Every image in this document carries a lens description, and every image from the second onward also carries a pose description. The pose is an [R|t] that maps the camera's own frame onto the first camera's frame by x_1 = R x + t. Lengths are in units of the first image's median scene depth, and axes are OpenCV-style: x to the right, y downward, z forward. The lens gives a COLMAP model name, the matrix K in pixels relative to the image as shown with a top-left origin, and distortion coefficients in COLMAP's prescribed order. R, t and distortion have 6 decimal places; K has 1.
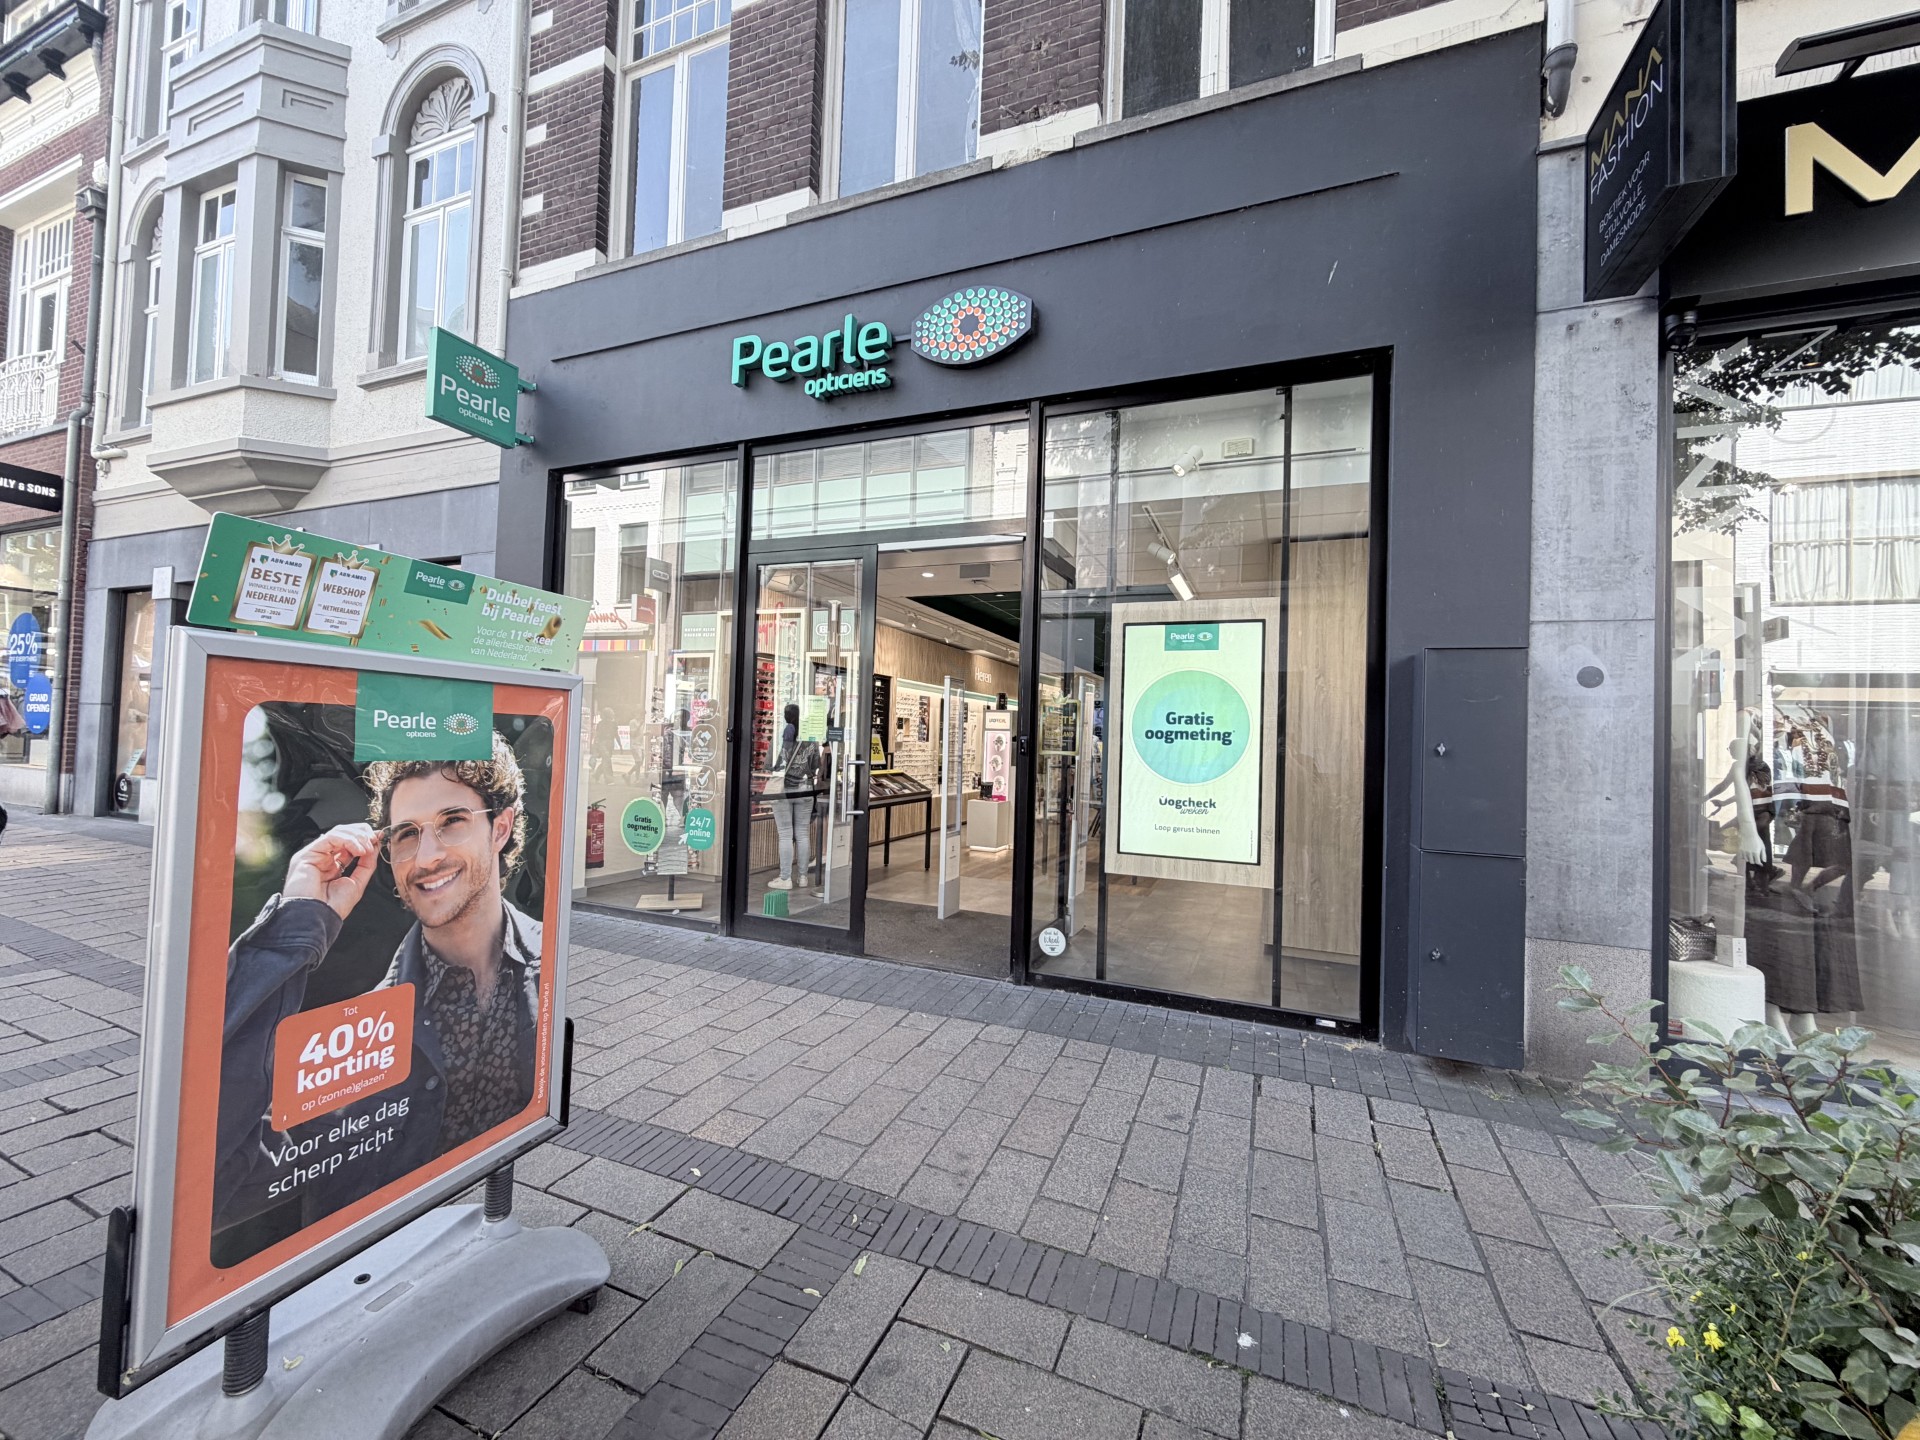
lens RADIAL K [[765.9, 0, 947.2], [0, 765.9, 720.4], [0, 0, 1]] dist [0.001219, -0.001316]
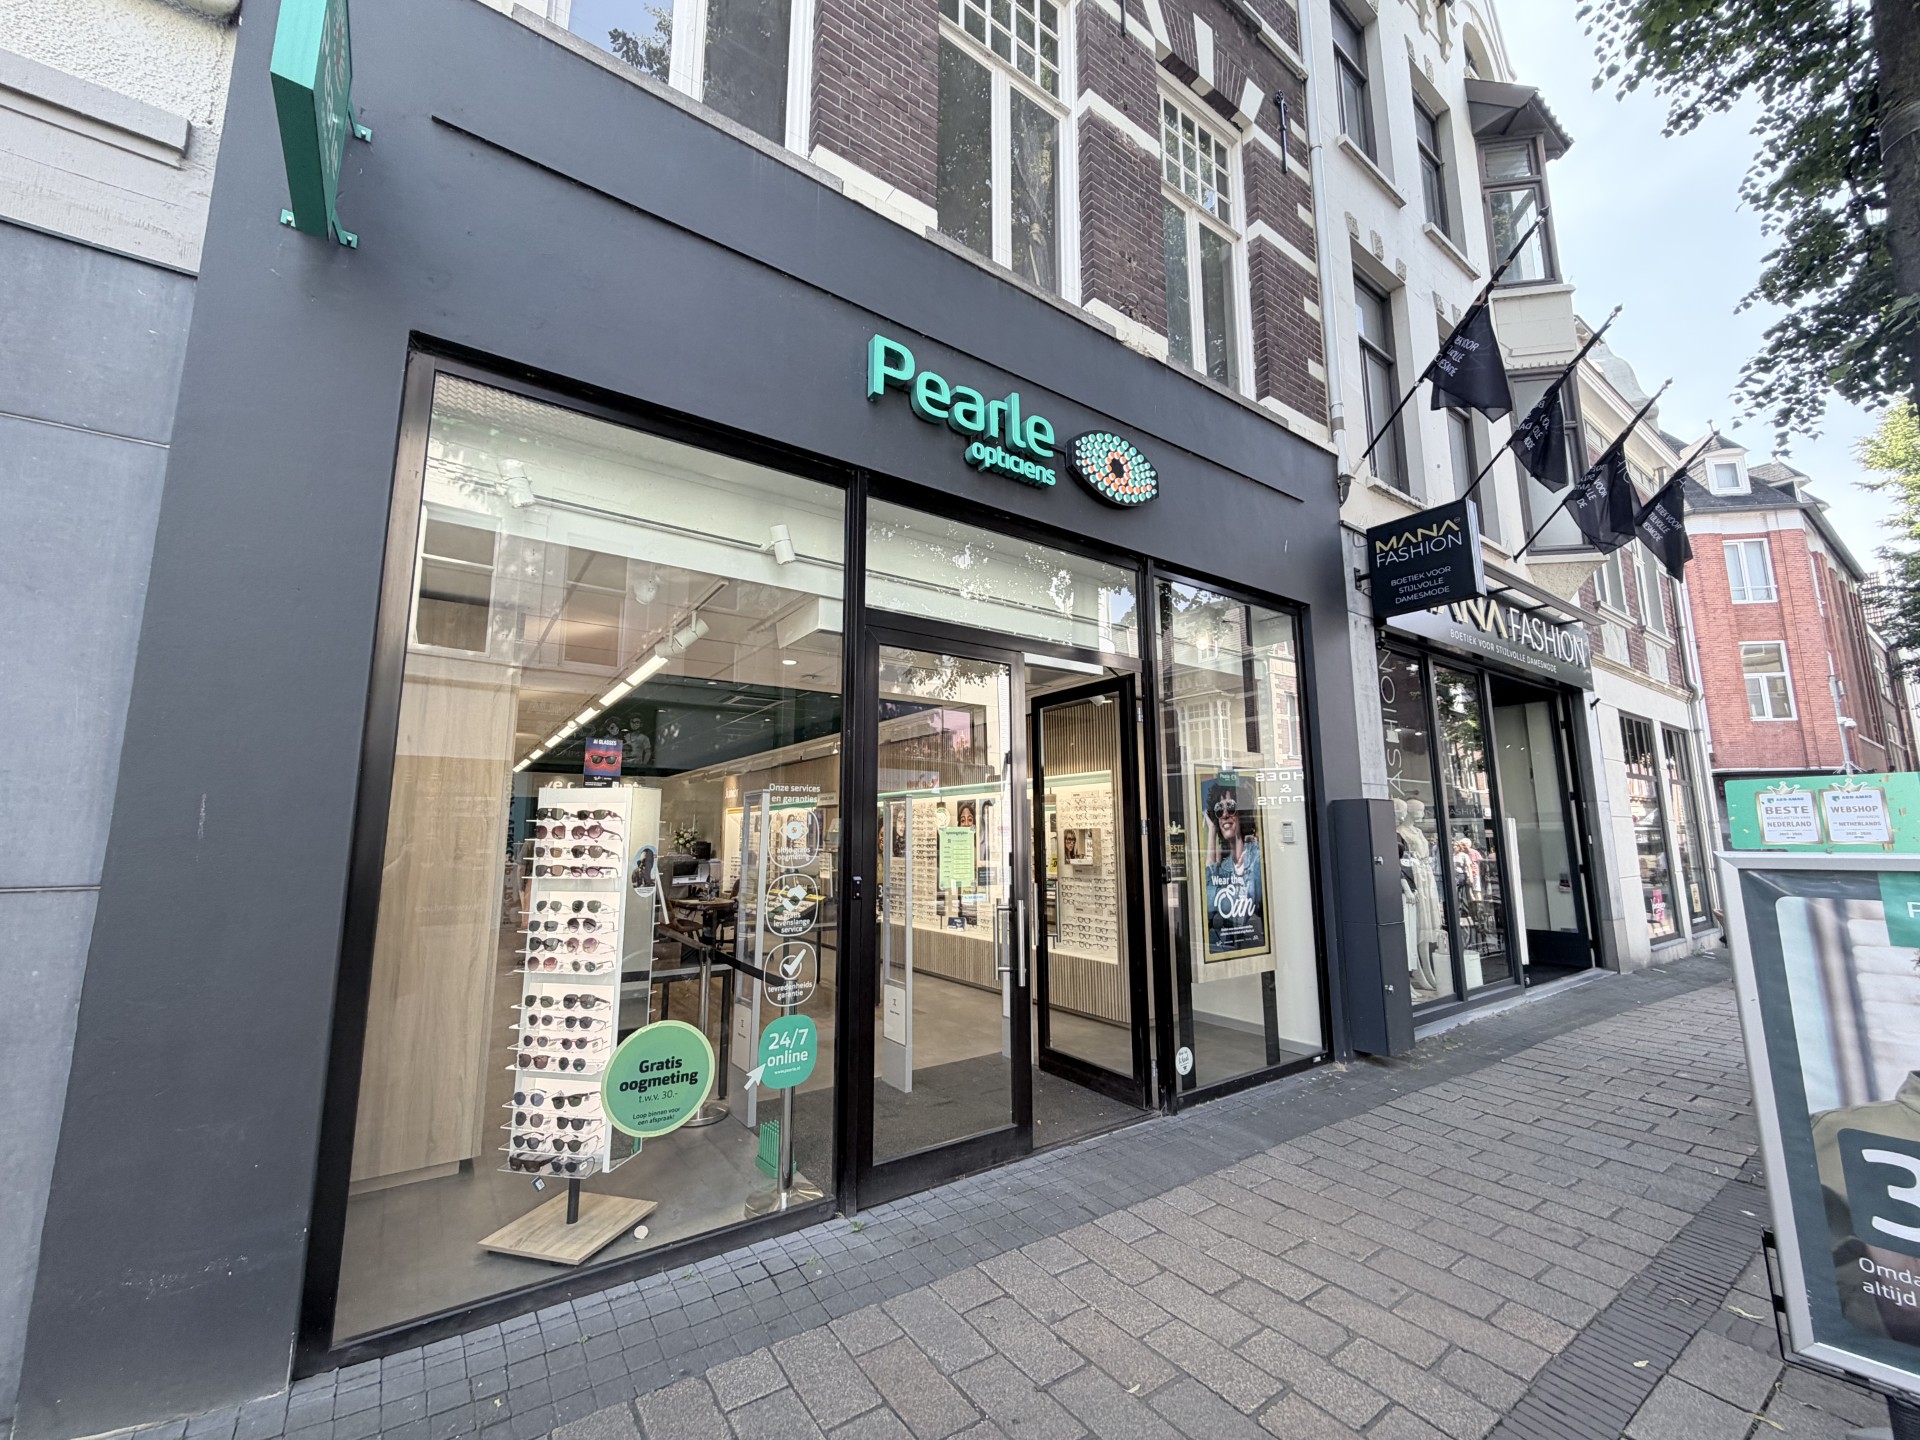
lens RADIAL K [[765.9, 0, 952.8], [0, 765.9, 717.0], [0, 0, 1]] dist [0.001219, -0.001316]
pose [[0.532344, 0.094618, 0.841224, -0.911732], [-0.000019, 0.993735, -0.111760, -0.061030], [-0.846528, 0.059479, 0.529011, 0.639994]]
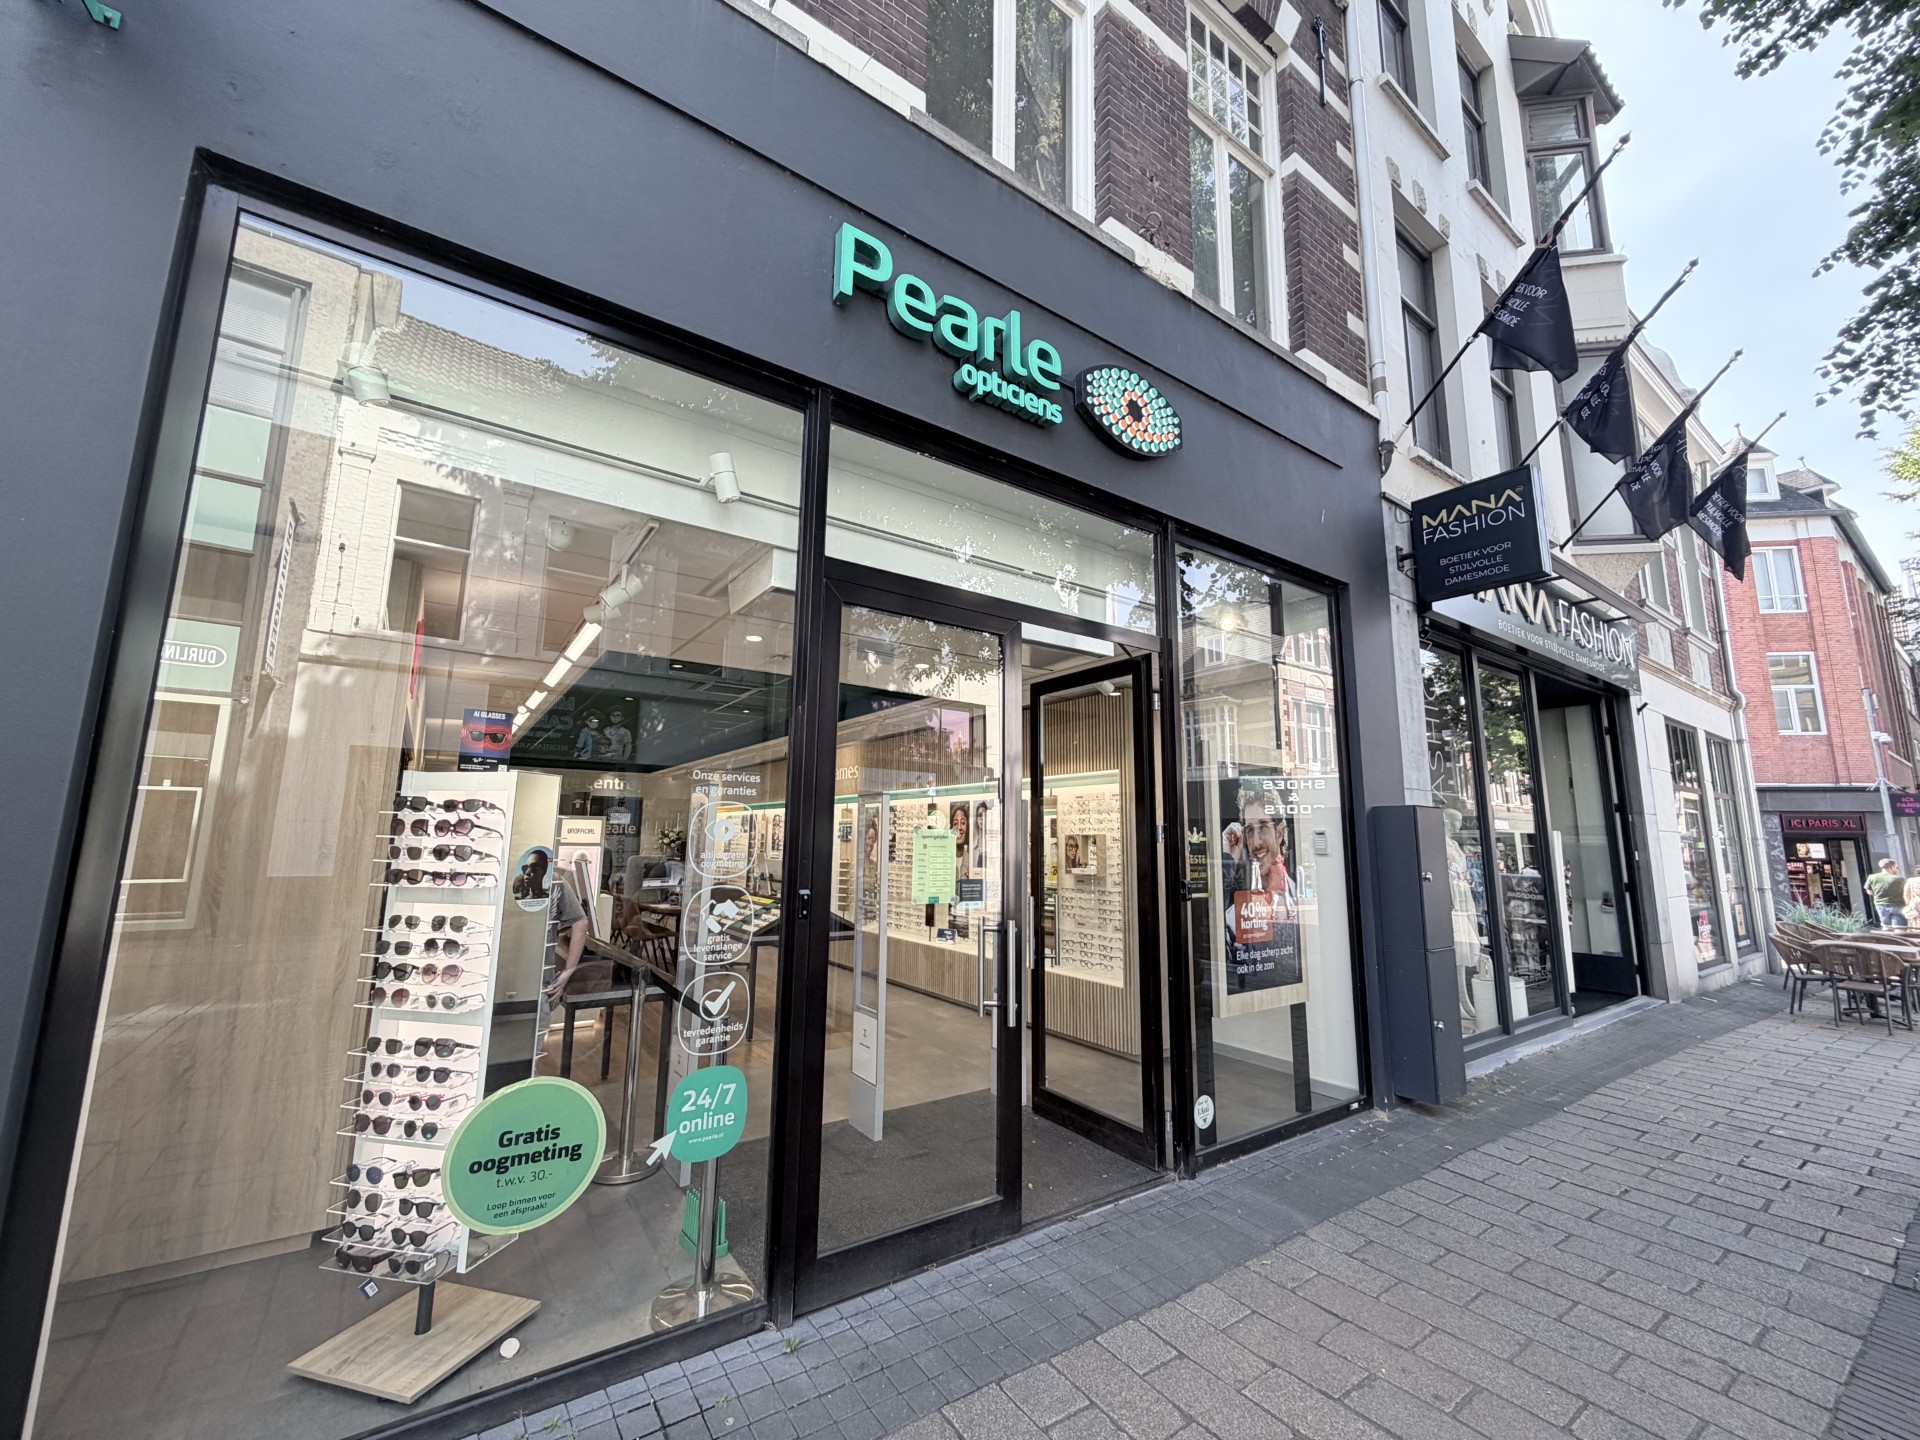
lens RADIAL K [[765.9, 0, 953.1], [0, 765.9, 717.0], [0, 0, 1]] dist [0.001219, -0.001316]
pose [[0.532799, 0.107603, 0.839373, -0.769136], [-0.016332, 0.993006, -0.116932, -0.055134], [-0.846084, 0.048593, 0.530829, 0.704766]]
